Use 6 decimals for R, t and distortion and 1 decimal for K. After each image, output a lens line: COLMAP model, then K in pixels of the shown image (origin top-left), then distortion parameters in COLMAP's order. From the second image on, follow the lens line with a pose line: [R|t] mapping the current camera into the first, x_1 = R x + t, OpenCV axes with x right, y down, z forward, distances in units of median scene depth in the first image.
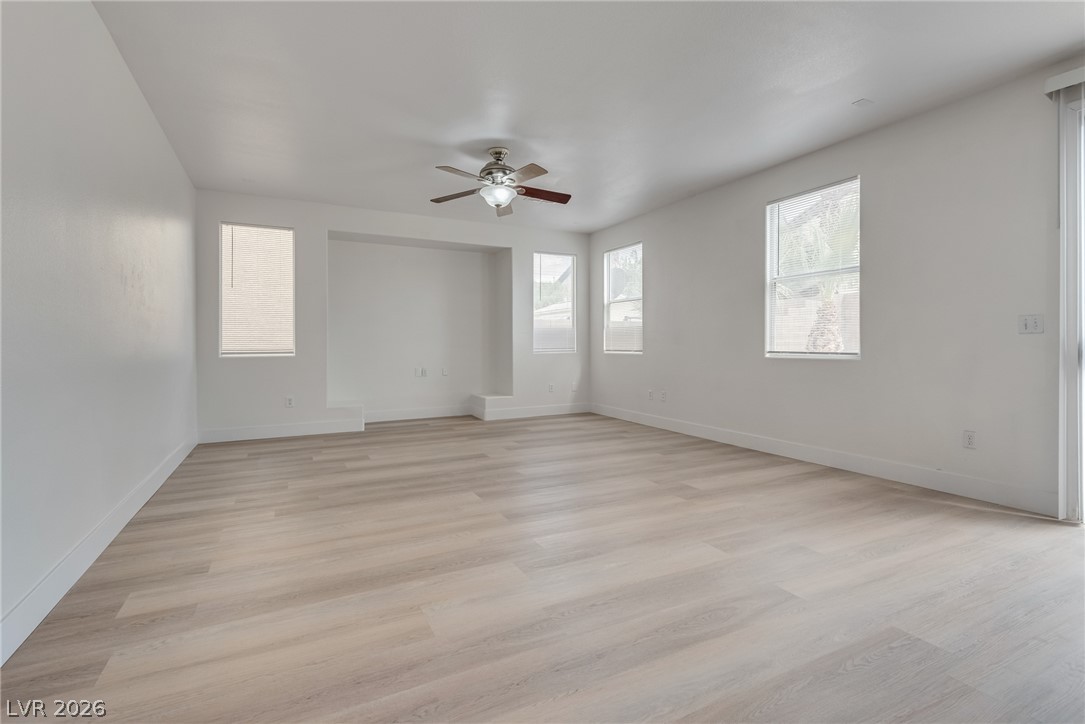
lens RADIAL K [[498.4, 0, 535.5], [0, 498.4, 351.4], [0, 0, 1]] dist [0.015396, -0.003602]
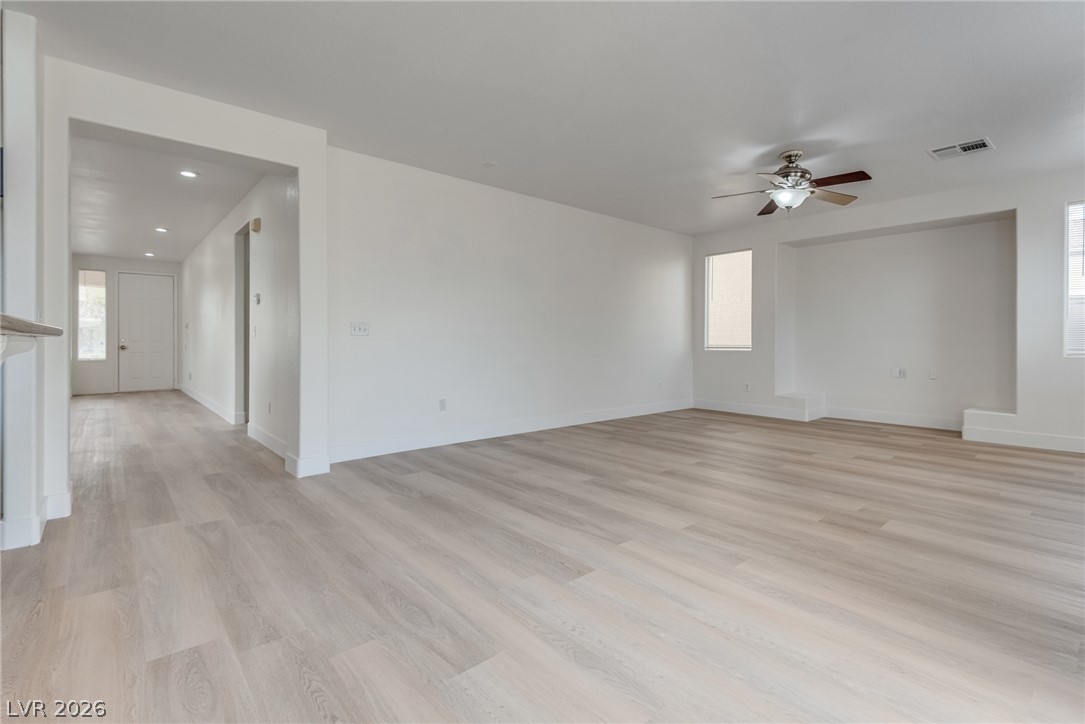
lens RADIAL K [[498.4, 0, 528.4], [0, 498.4, 348.4], [0, 0, 1]] dist [0.015396, -0.003602]
pose [[0.229179, 0.017999, -0.973218, 0.684512], [-0.020058, 0.999704, 0.013765, -0.002393], [0.973178, 0.016366, 0.229472, 0.203330]]
